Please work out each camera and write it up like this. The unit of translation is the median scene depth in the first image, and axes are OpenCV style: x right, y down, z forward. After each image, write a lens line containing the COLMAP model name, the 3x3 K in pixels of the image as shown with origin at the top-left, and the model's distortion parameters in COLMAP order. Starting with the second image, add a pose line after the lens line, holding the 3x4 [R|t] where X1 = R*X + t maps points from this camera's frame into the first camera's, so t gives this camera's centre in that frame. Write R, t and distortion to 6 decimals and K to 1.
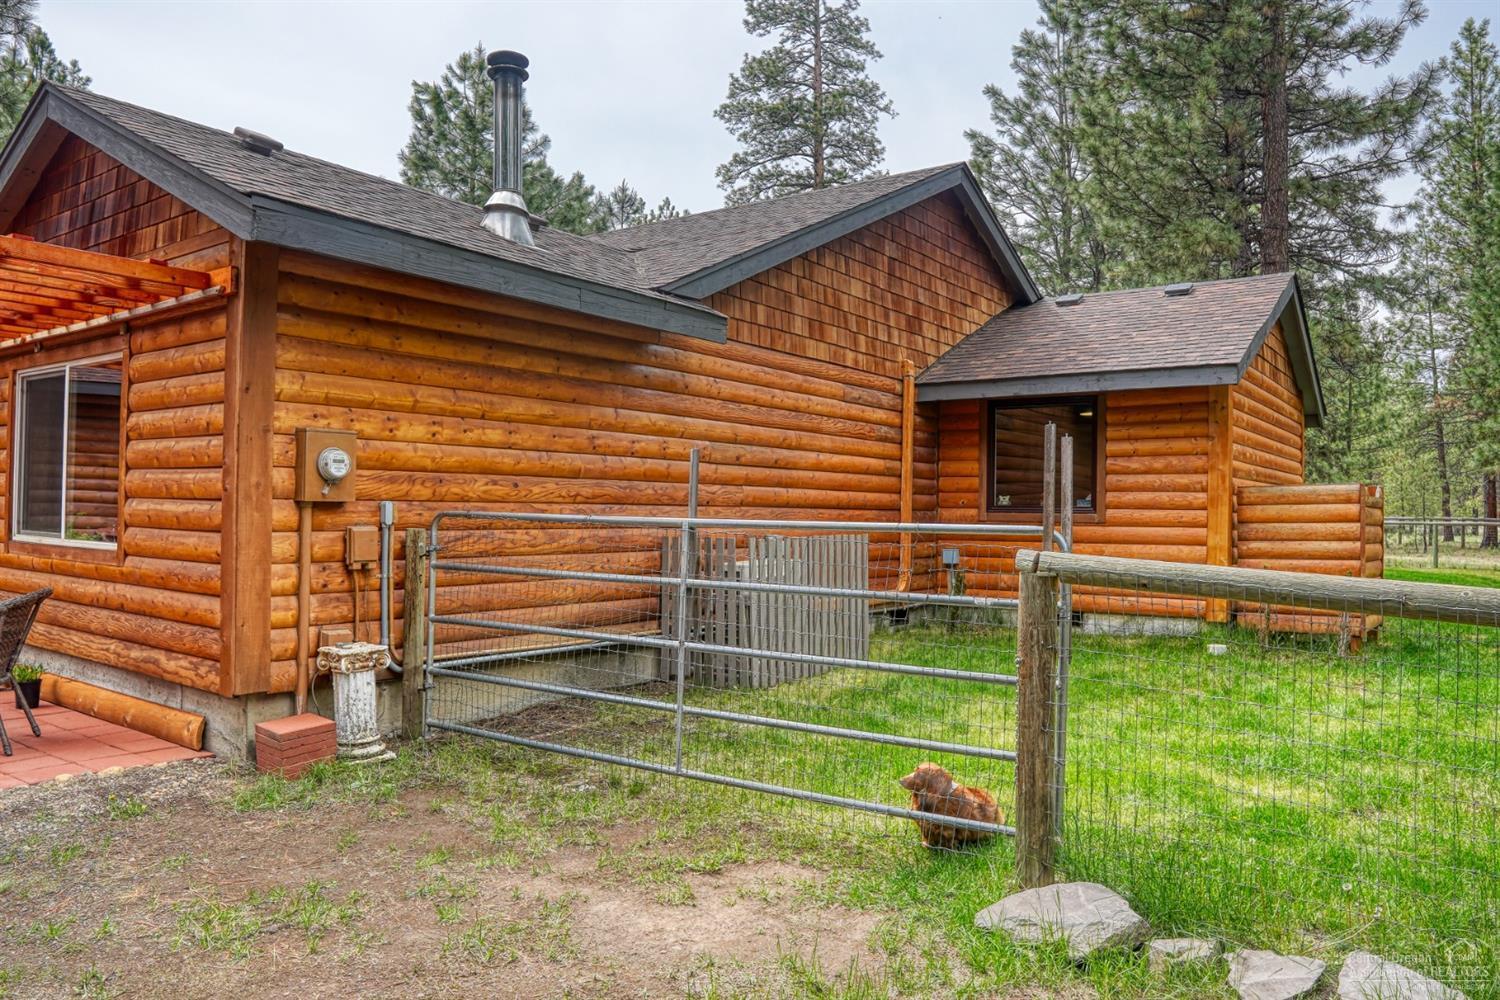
lens RADIAL K [[1056.2, 0, 746.9], [0, 1056.2, 497.3], [0, 0, 1]] dist [-0.113830, 0.075557]
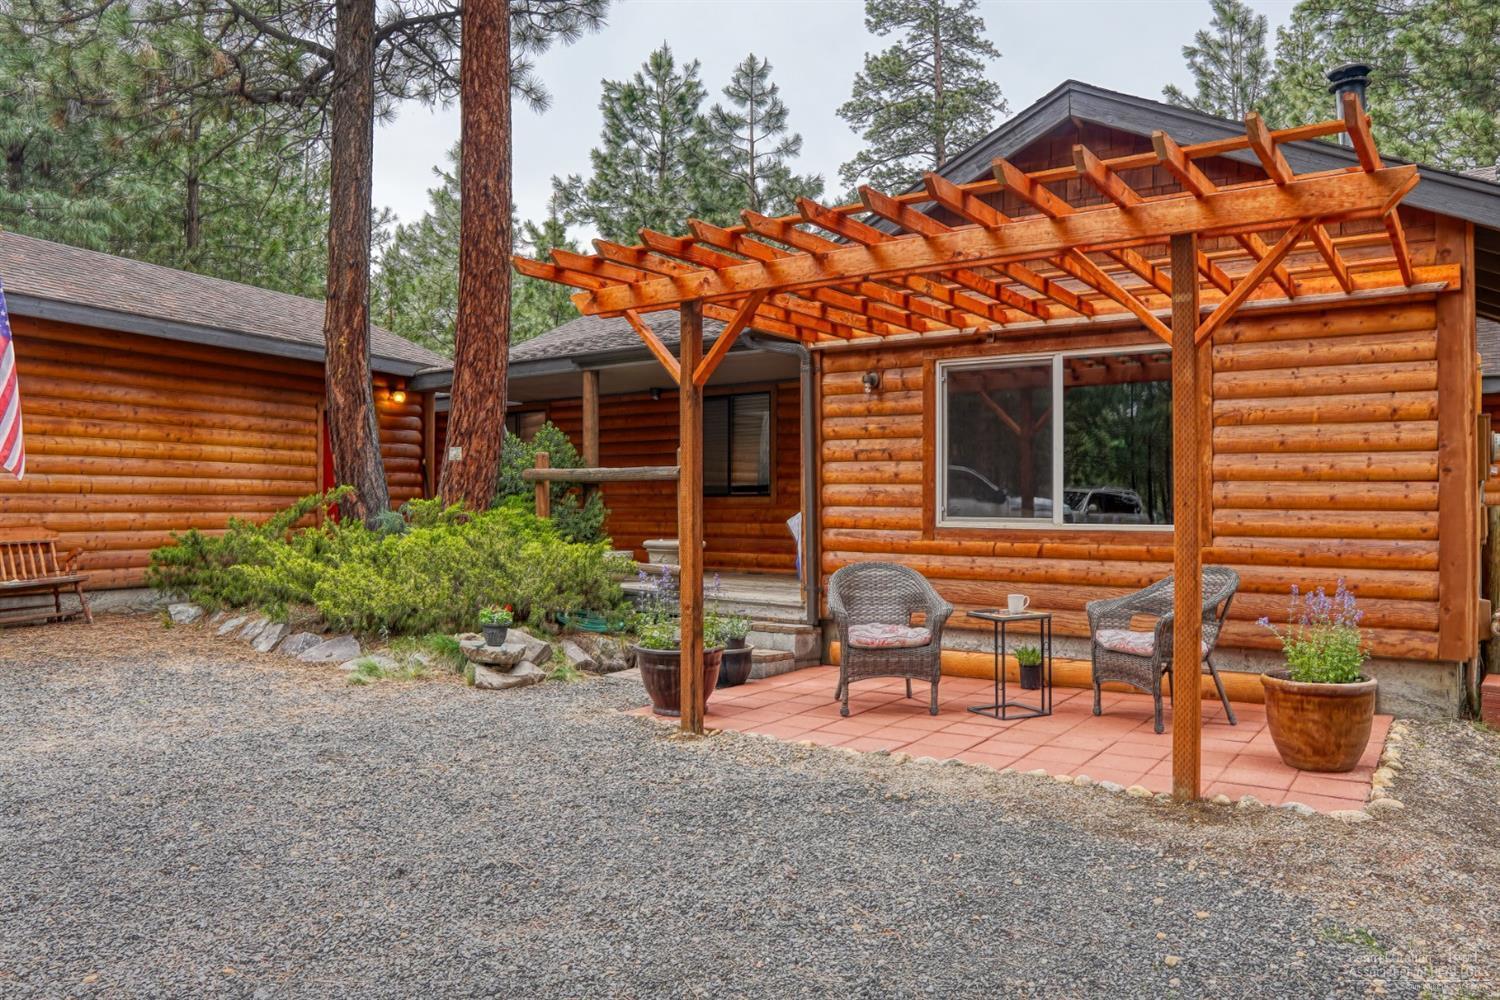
lens RADIAL K [[1056.2, 0, 746.9], [0, 1056.2, 497.3], [0, 0, 1]] dist [-0.113830, 0.075557]
pose [[0.999798, -0.013942, 0.014460, -0.138380], [0.013910, 0.999900, 0.002365, 0.000972], [-0.014492, -0.002163, 0.999893, -0.007200]]
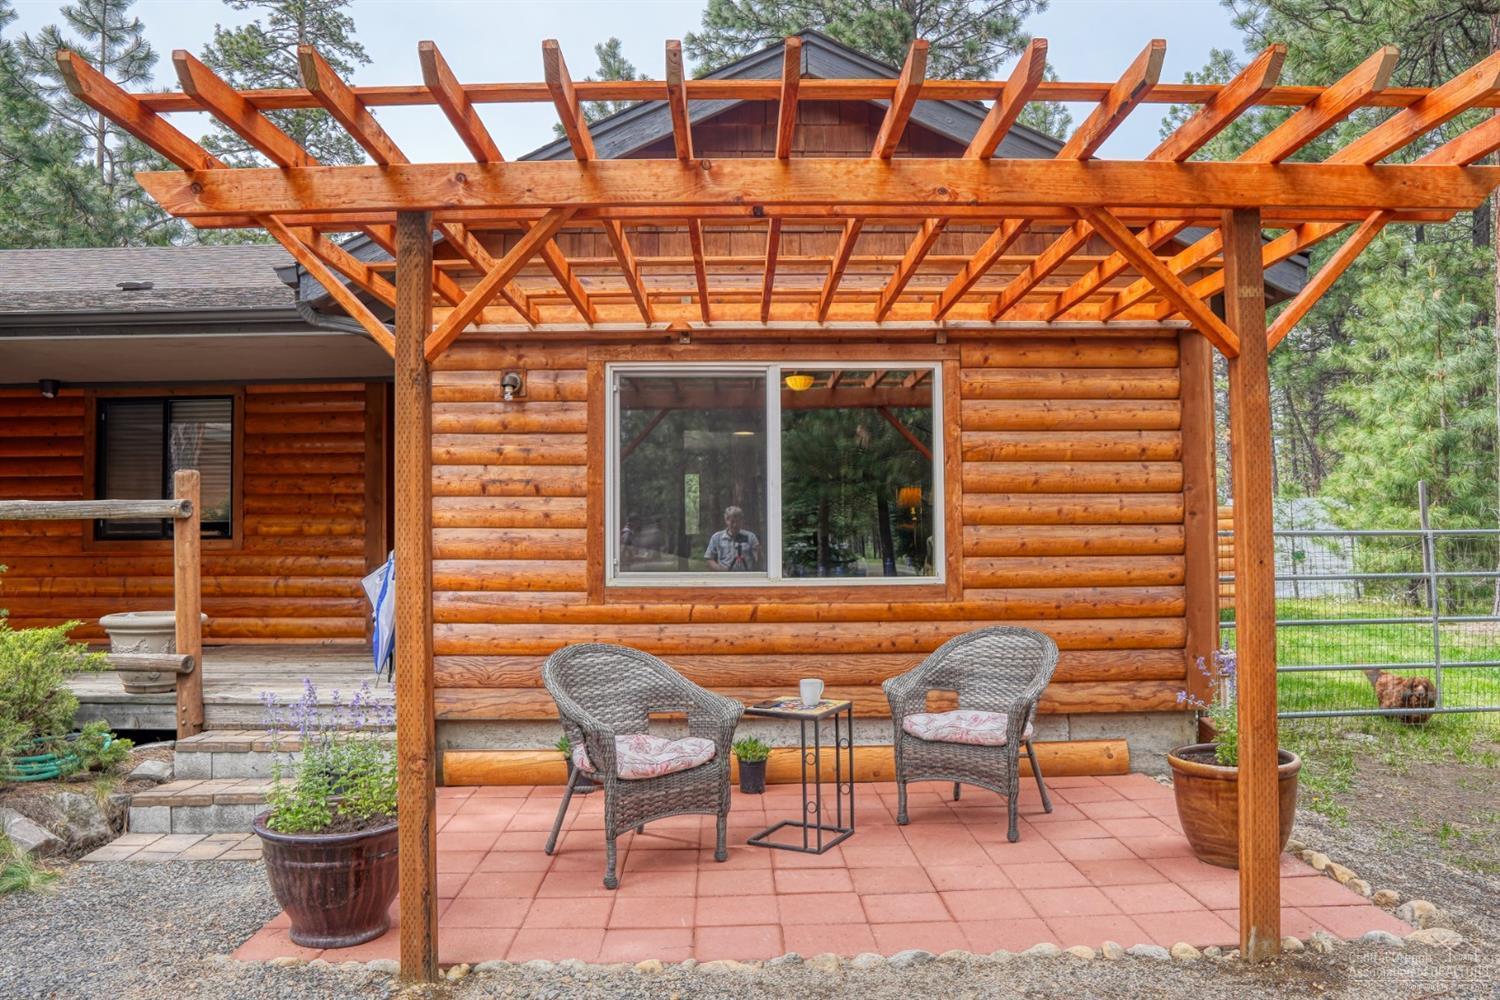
lens RADIAL K [[1056.2, 0, 746.9], [0, 1056.2, 497.3], [0, 0, 1]] dist [-0.113830, 0.075557]
pose [[0.796971, -0.001748, 0.604015, -0.165982], [0.016230, 0.999697, -0.018522, -0.001250], [-0.603799, 0.024565, 0.796758, 0.046768]]
